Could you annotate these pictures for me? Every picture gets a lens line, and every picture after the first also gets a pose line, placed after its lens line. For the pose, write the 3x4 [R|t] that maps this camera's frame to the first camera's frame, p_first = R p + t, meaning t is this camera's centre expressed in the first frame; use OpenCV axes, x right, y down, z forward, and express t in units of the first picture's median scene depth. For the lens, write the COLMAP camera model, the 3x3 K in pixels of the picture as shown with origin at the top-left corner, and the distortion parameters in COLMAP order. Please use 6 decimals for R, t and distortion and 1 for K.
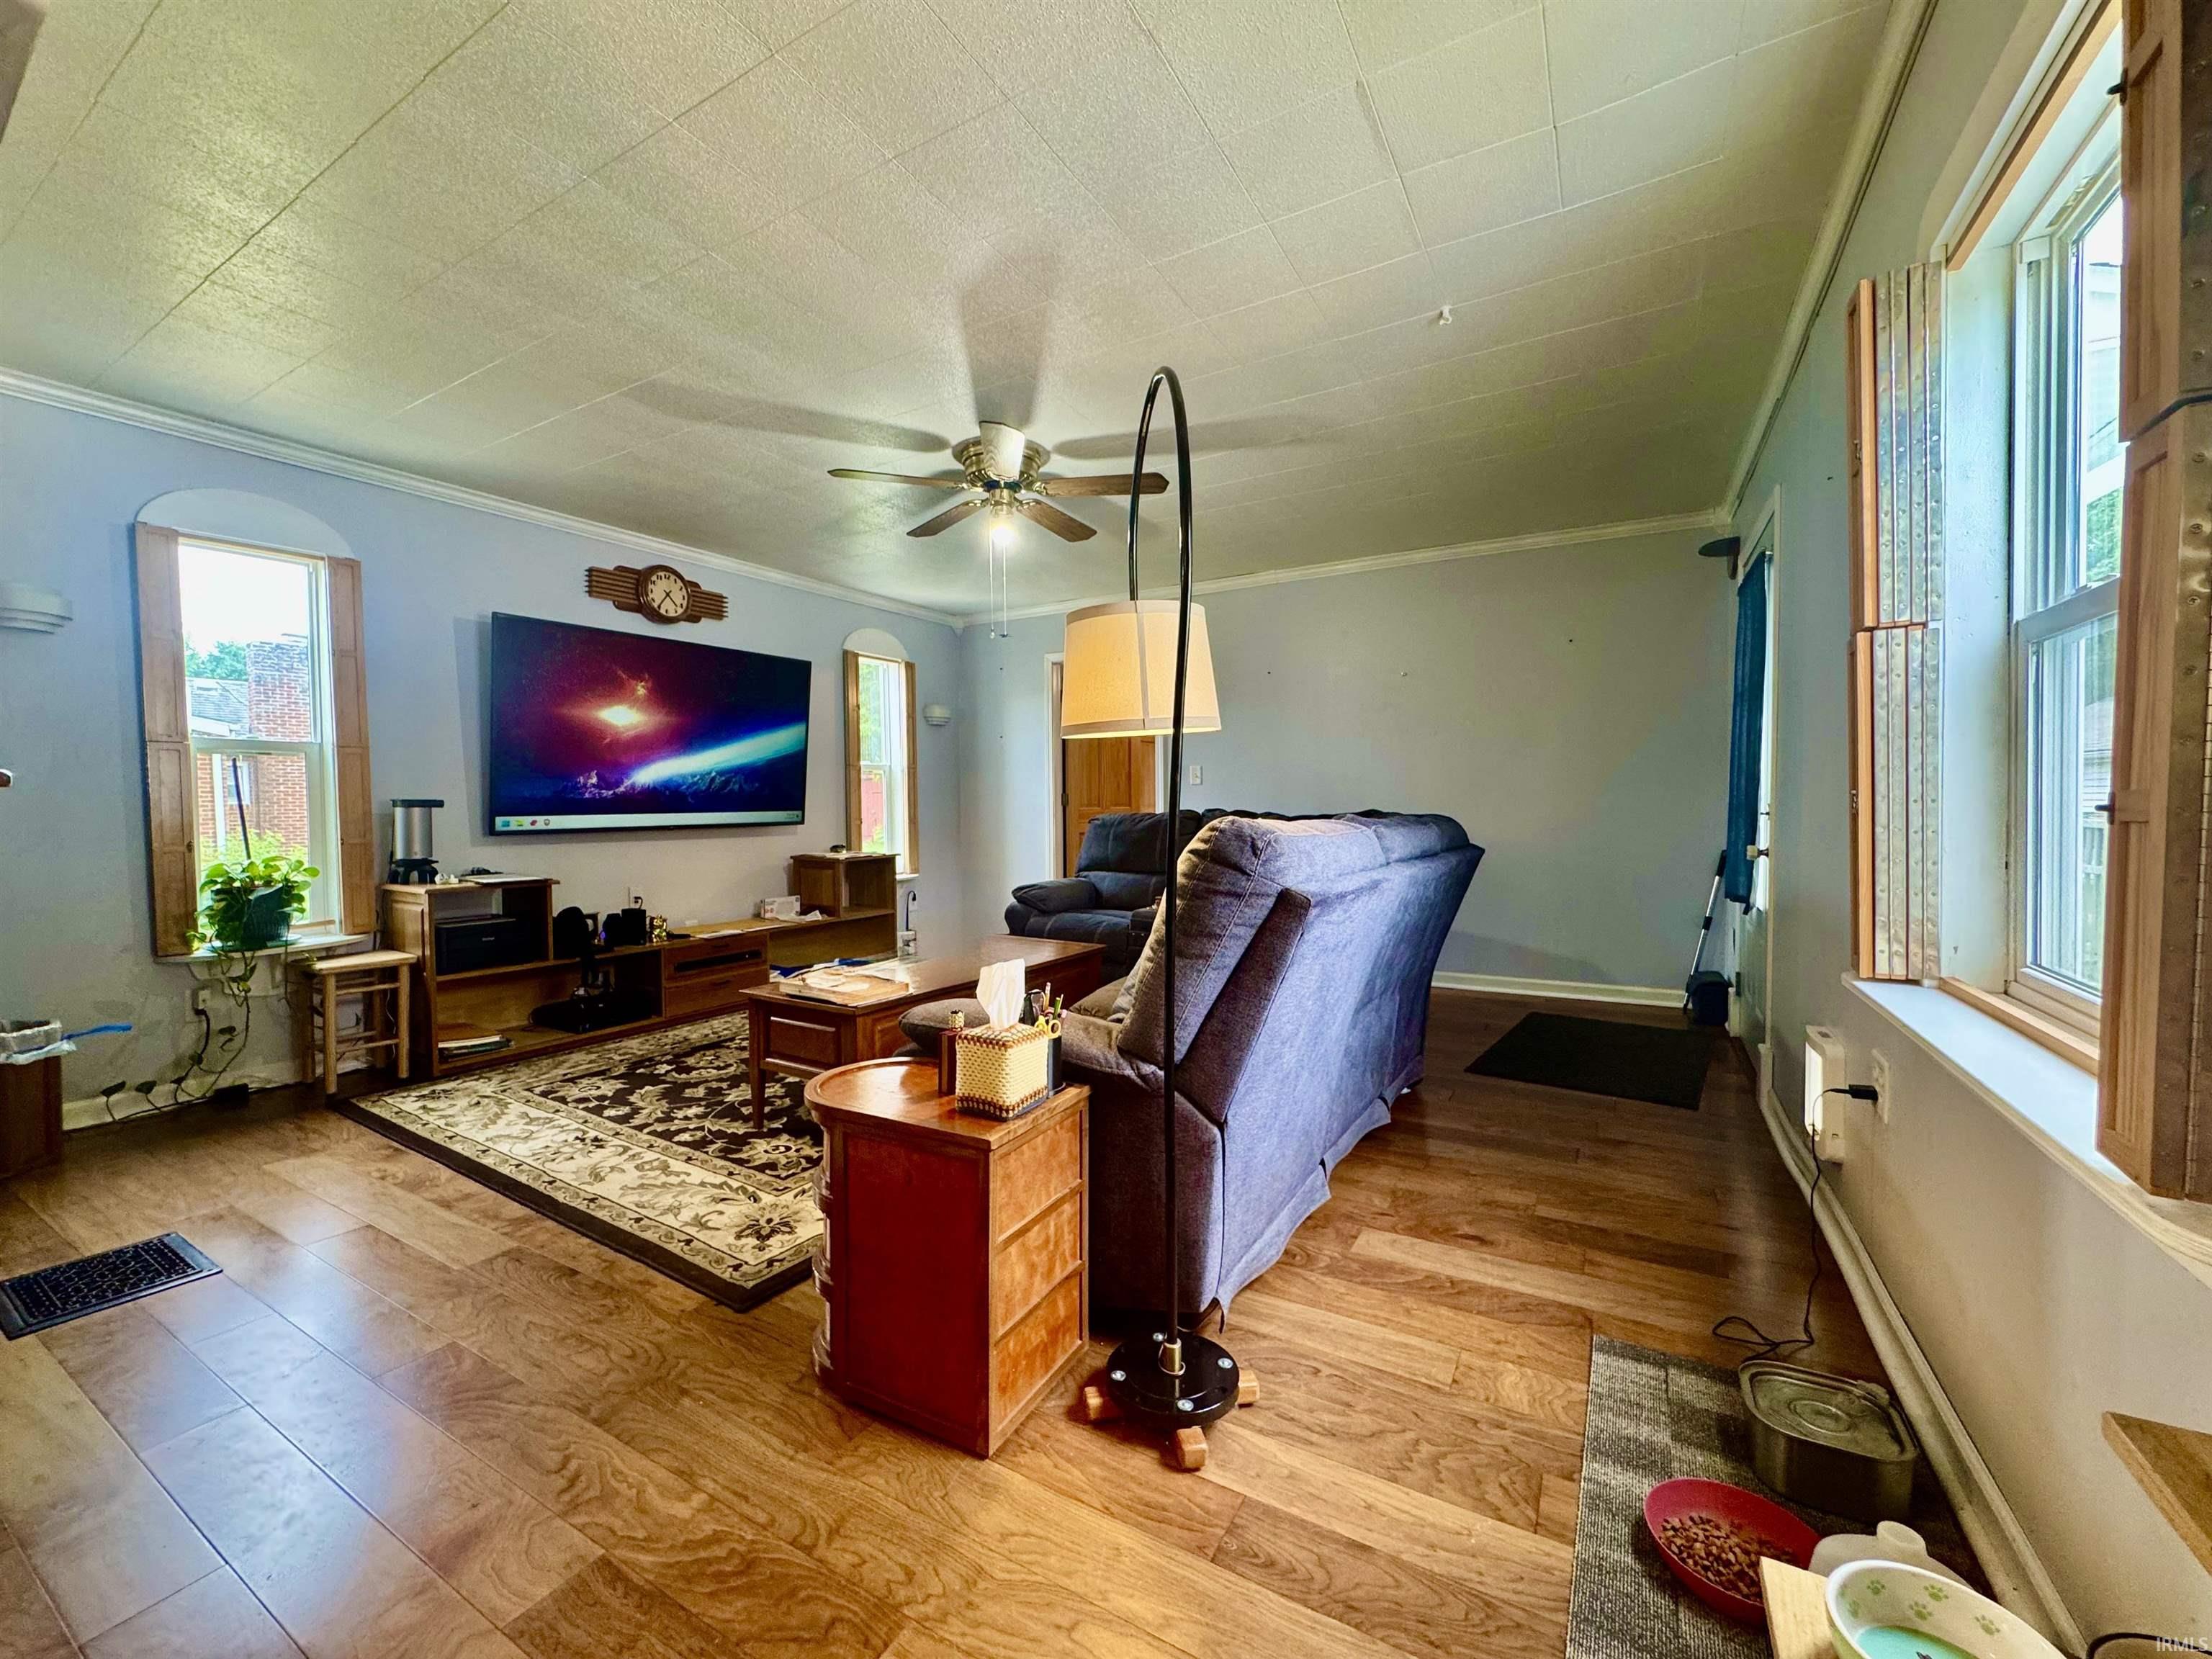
lens RADIAL K [[873.2, 0, 1106.0], [0, 873.2, 829.5], [0, 0, 1]] dist [-0.009726, 0.000432]
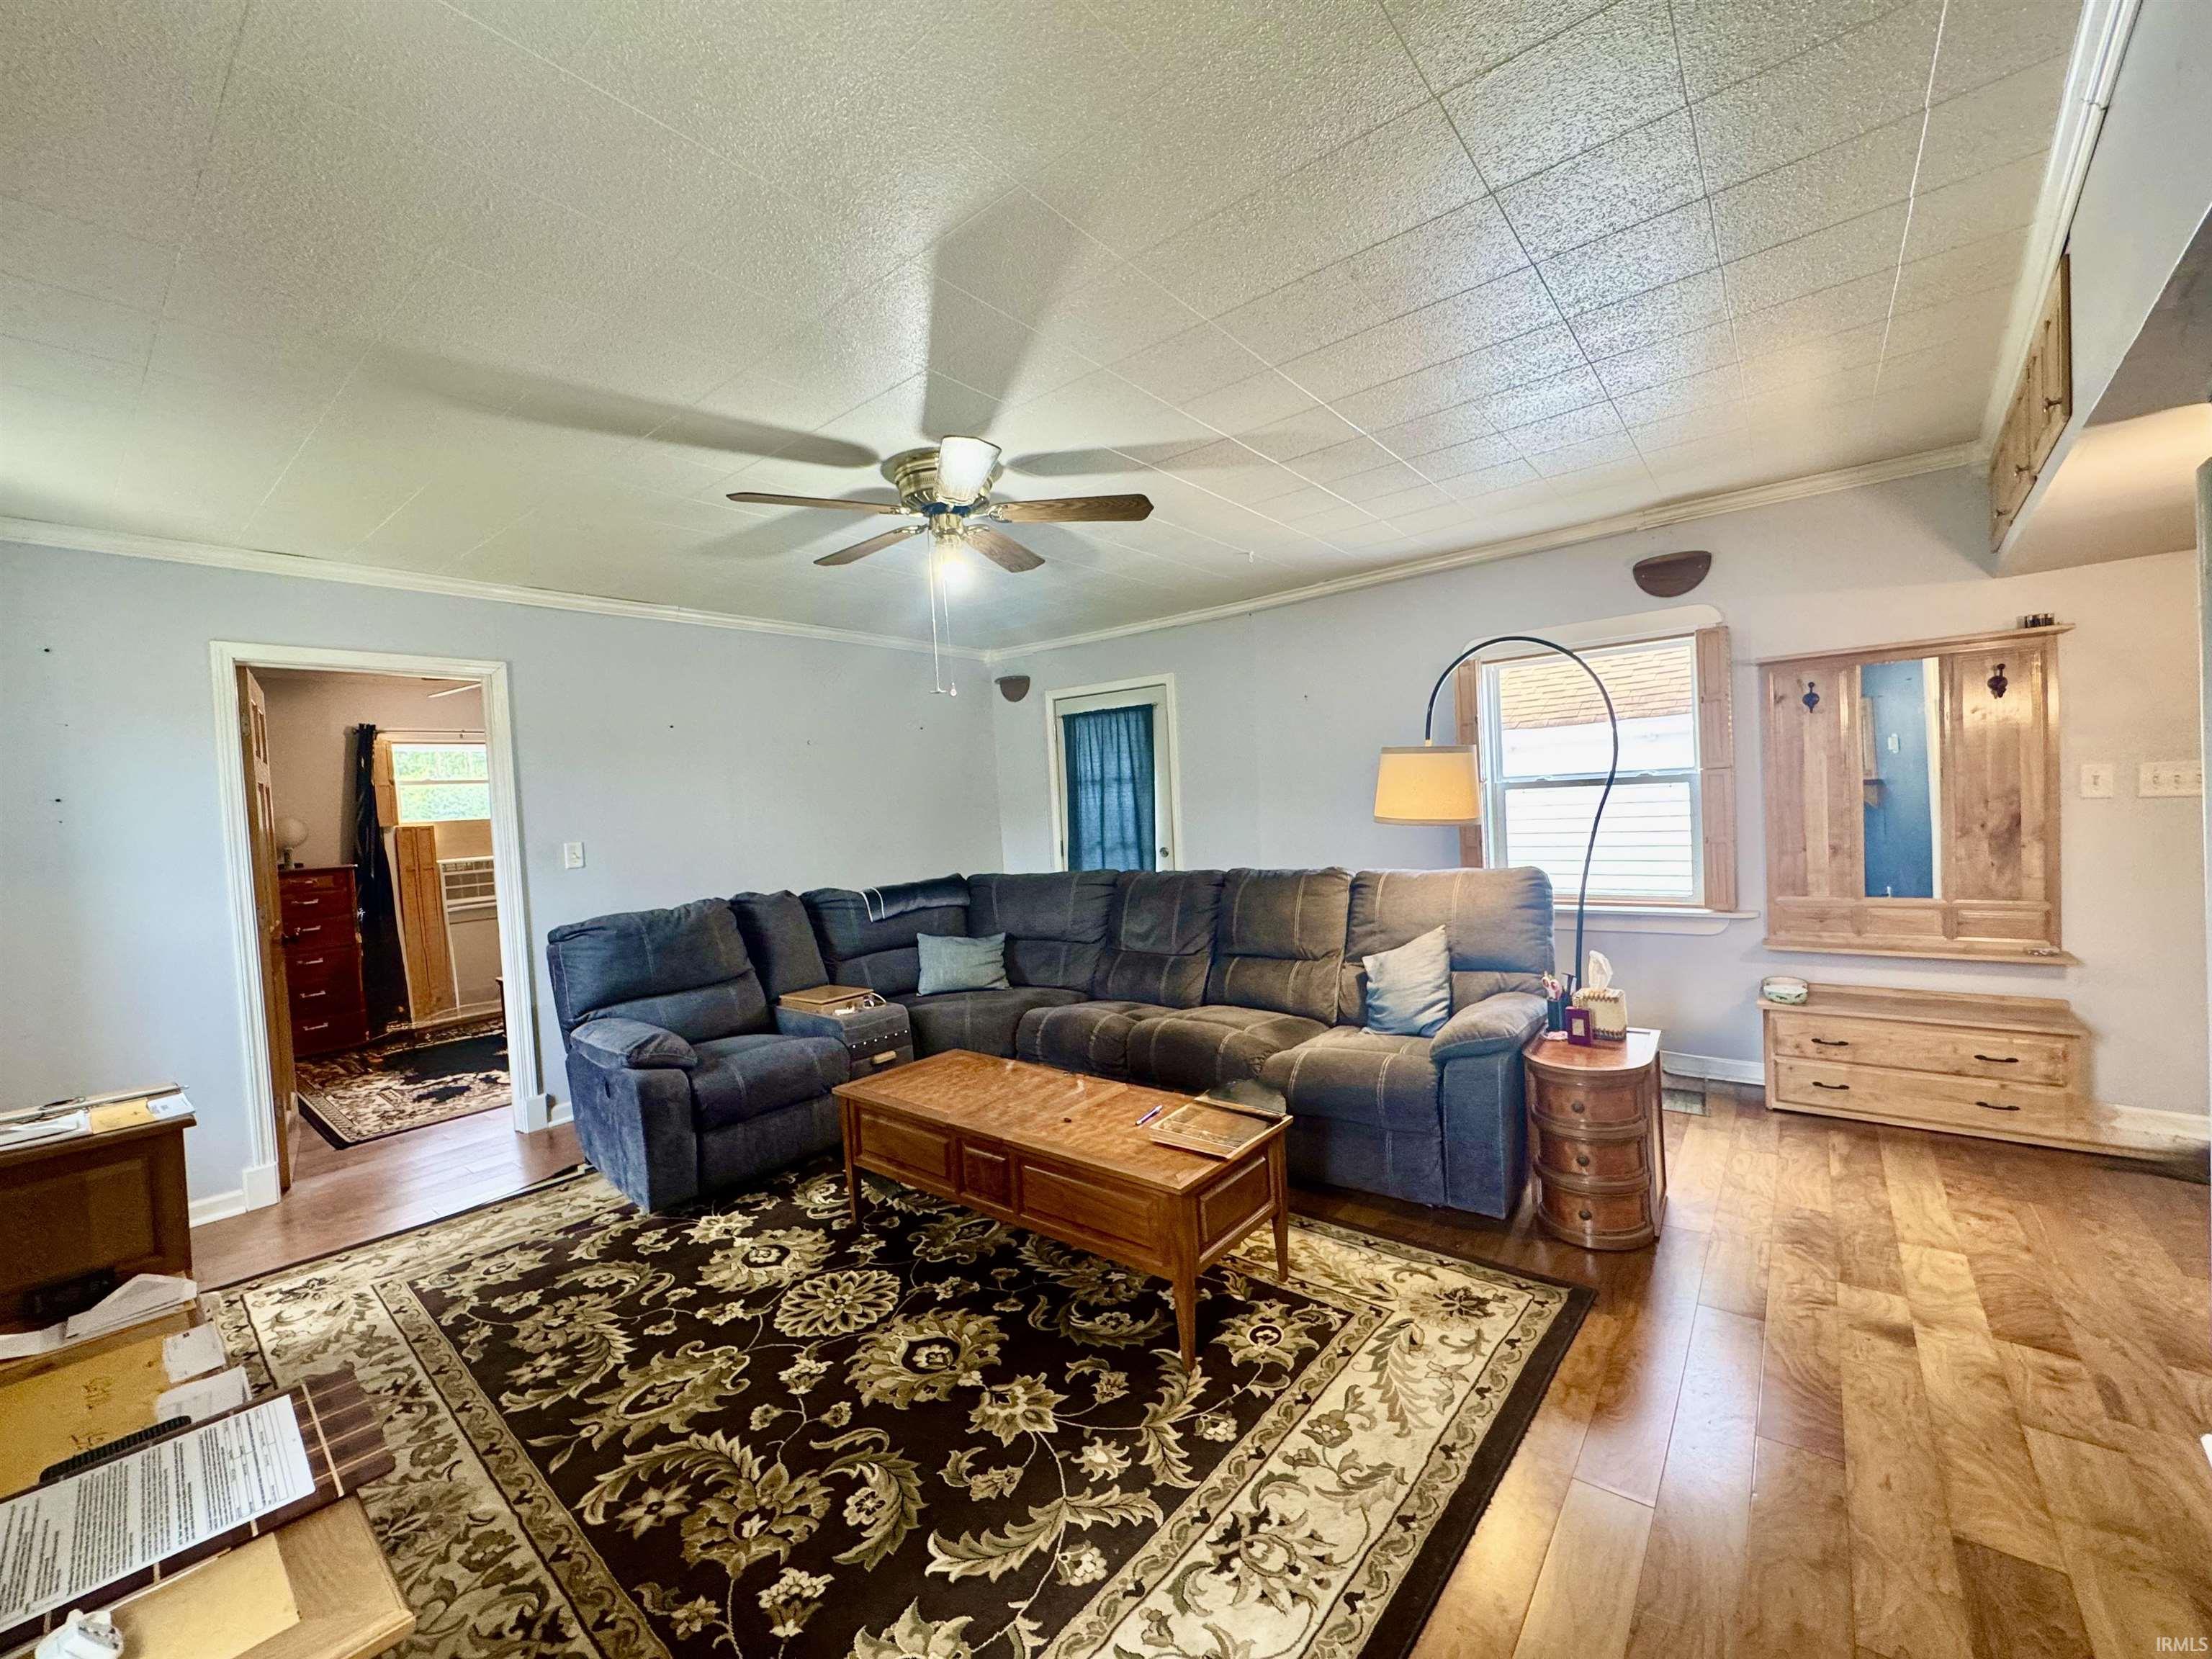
lens RADIAL K [[885.3, 0, 1103.2], [0, 885.3, 831.8], [0, 0, 1]] dist [-0.002825, 0.000910]
pose [[0.159233, -0.041247, 0.986379, -1.123088], [0.091804, 0.995416, 0.026805, -0.125026], [-0.982963, 0.086285, 0.162289, 0.920976]]
